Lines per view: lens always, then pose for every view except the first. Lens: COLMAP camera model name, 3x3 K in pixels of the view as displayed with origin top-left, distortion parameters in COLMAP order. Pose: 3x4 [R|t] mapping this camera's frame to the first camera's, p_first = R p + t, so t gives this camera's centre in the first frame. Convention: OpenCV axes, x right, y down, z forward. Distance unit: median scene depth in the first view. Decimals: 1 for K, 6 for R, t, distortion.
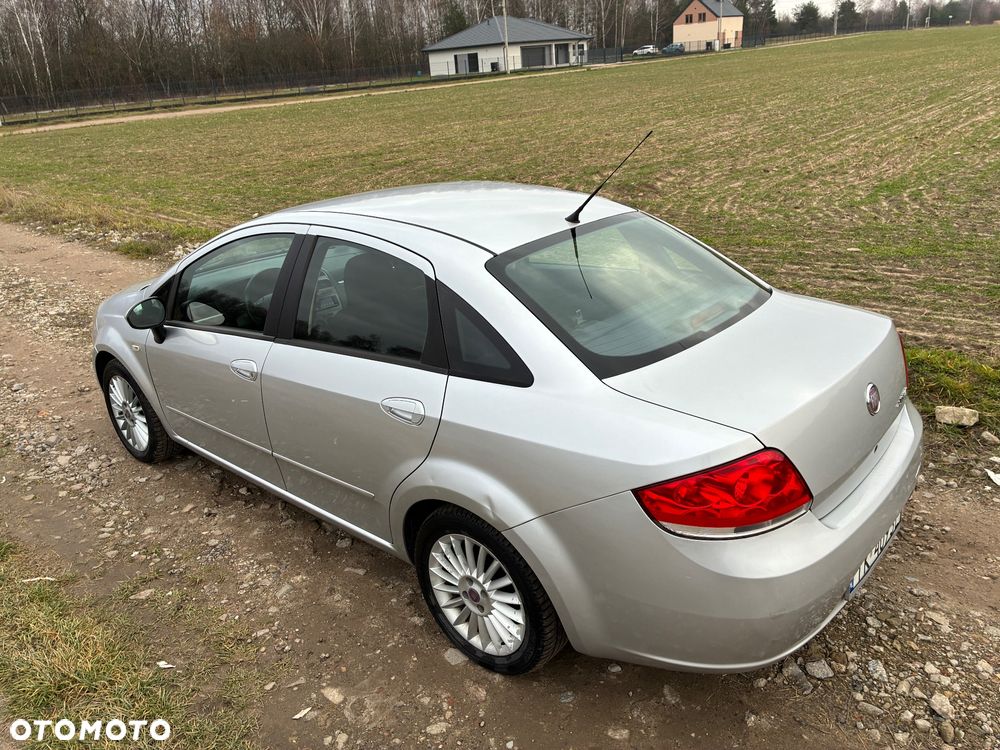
lens RADIAL K [[757.2, 0, 498.5], [0, 757.2, 368.7], [0, 0, 1]] dist [0.048694, -0.057311]
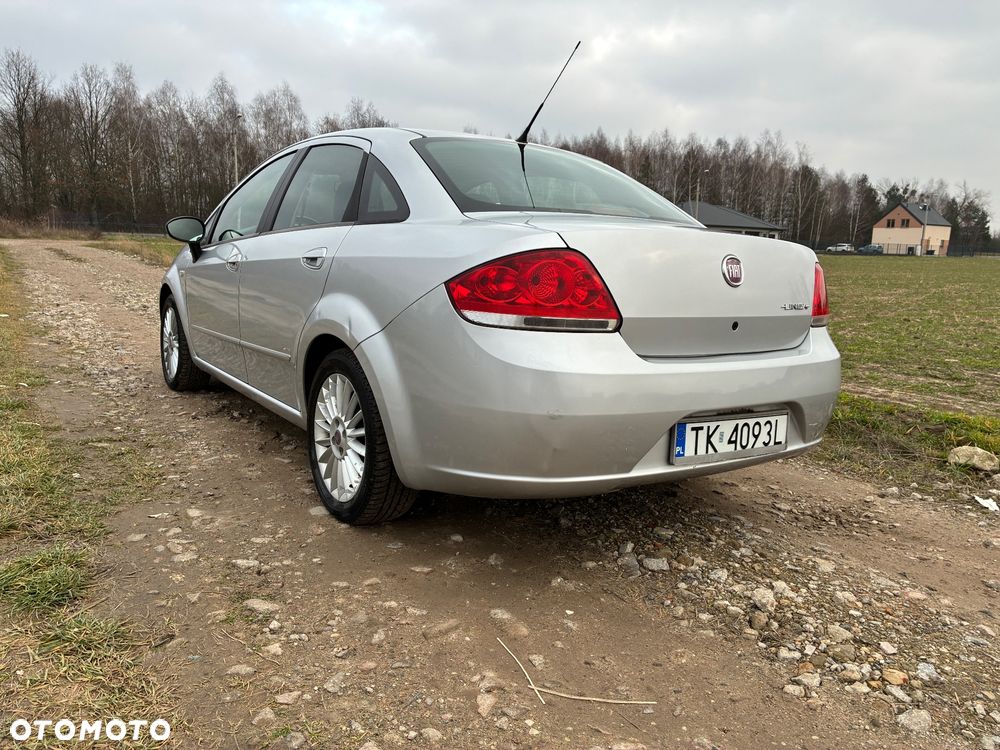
lens RADIAL K [[757.2, 0, 504.4], [0, 757.2, 374.0], [0, 0, 1]] dist [0.048694, -0.057311]
pose [[0.965701, 0.143268, -0.216553, 0.278917], [-0.184735, 0.965168, -0.185269, 0.256643], [0.182467, 0.218919, 0.958530, 0.026484]]
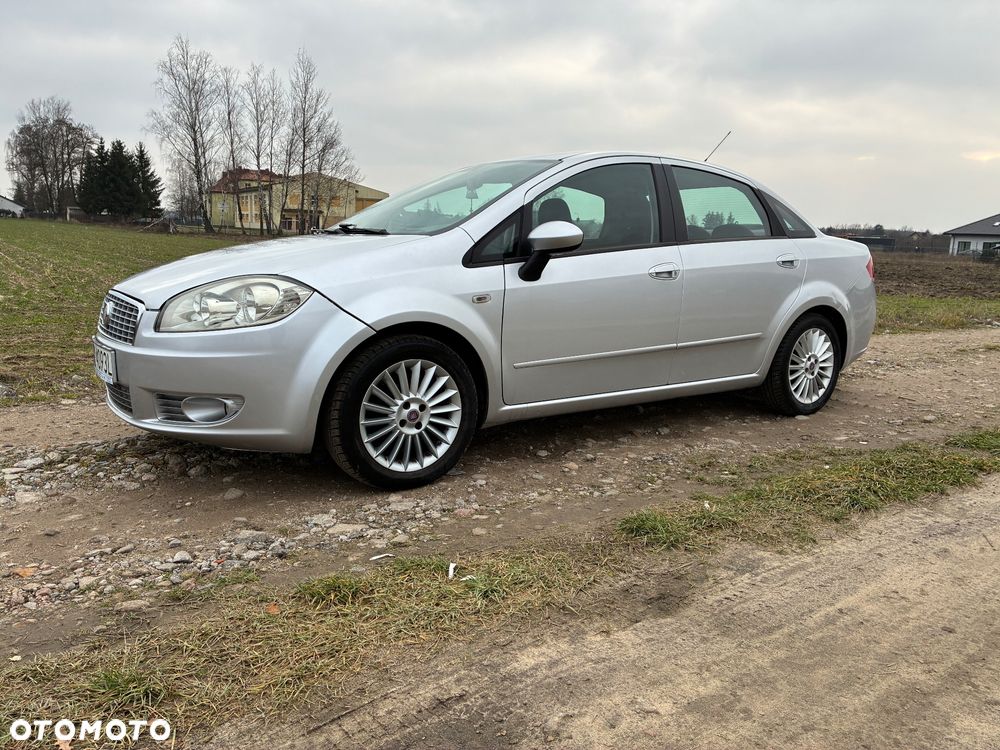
lens RADIAL K [[757.2, 0, 503.4], [0, 757.2, 376.9], [0, 0, 1]] dist [0.048694, -0.057311]
pose [[0.233289, -0.097796, 0.967477, -1.318929], [0.318905, 0.947598, 0.018888, 0.045192], [-0.918627, 0.304127, 0.252252, 0.856453]]
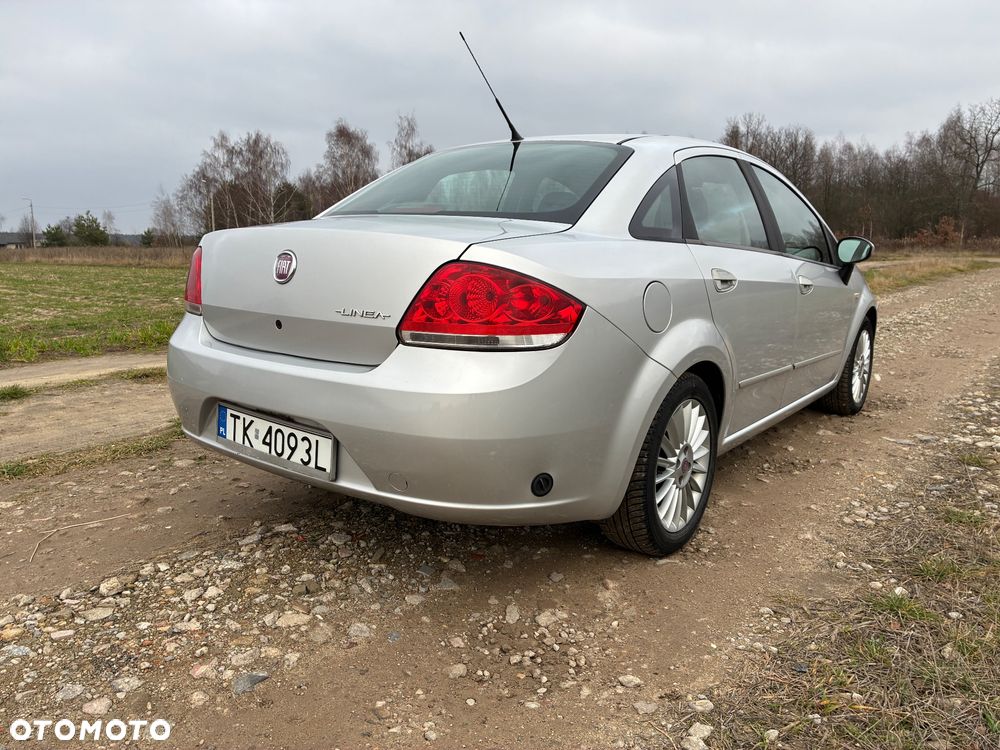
lens RADIAL K [[757.2, 0, 505.4], [0, 757.2, 374.3], [0, 0, 1]] dist [0.048694, -0.057311]
pose [[0.079900, 0.241162, -0.967190, 0.921701], [-0.382355, 0.903487, 0.193691, -0.080533], [0.920555, 0.354334, 0.164398, 0.730373]]
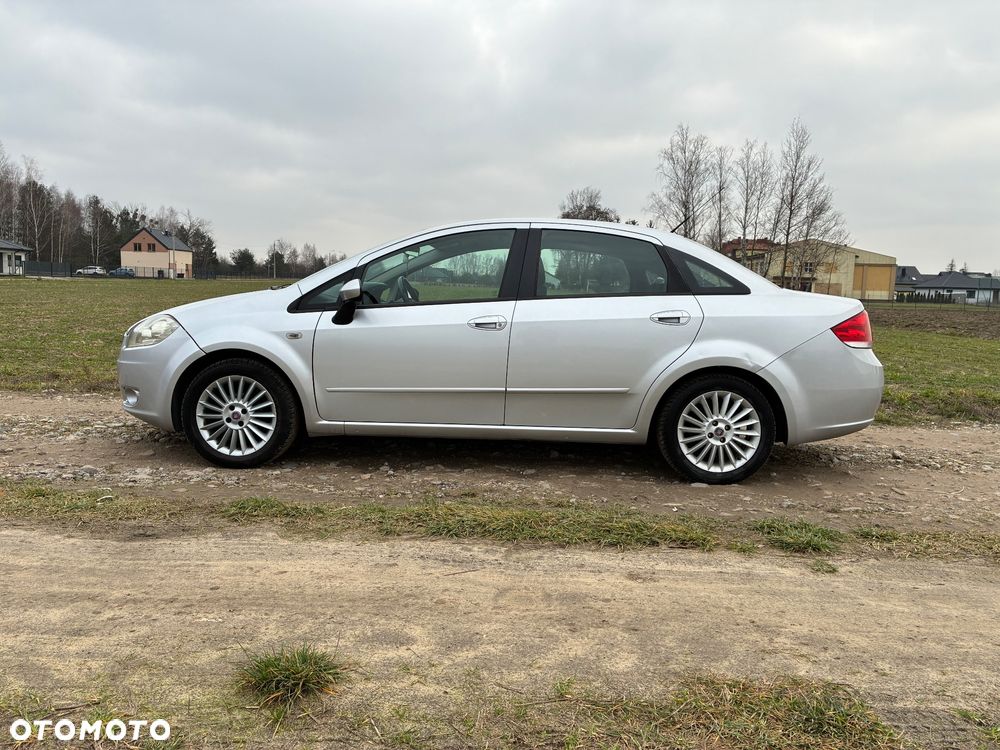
lens RADIAL K [[757.2, 0, 505.0], [0, 757.2, 376.3], [0, 0, 1]] dist [0.048694, -0.057311]
pose [[0.763824, 0.021327, 0.645072, -0.993805], [0.160195, 0.961915, -0.221488, 0.329558], [-0.625228, 0.272515, 0.731317, 0.056932]]
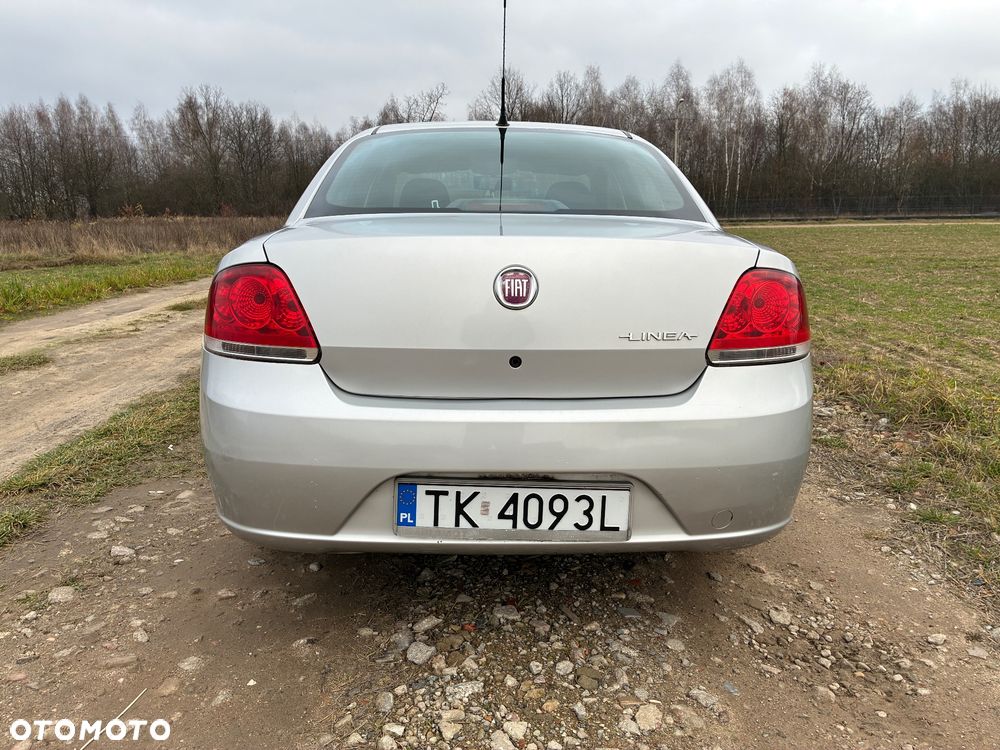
lens RADIAL K [[757.2, 0, 501.0], [0, 757.2, 369.8], [0, 0, 1]] dist [0.048694, -0.057311]
pose [[0.678163, 0.208464, -0.704725, 0.639807], [-0.310813, 0.950301, -0.017990, 0.083346], [0.665951, 0.231237, 0.709253, 0.320176]]
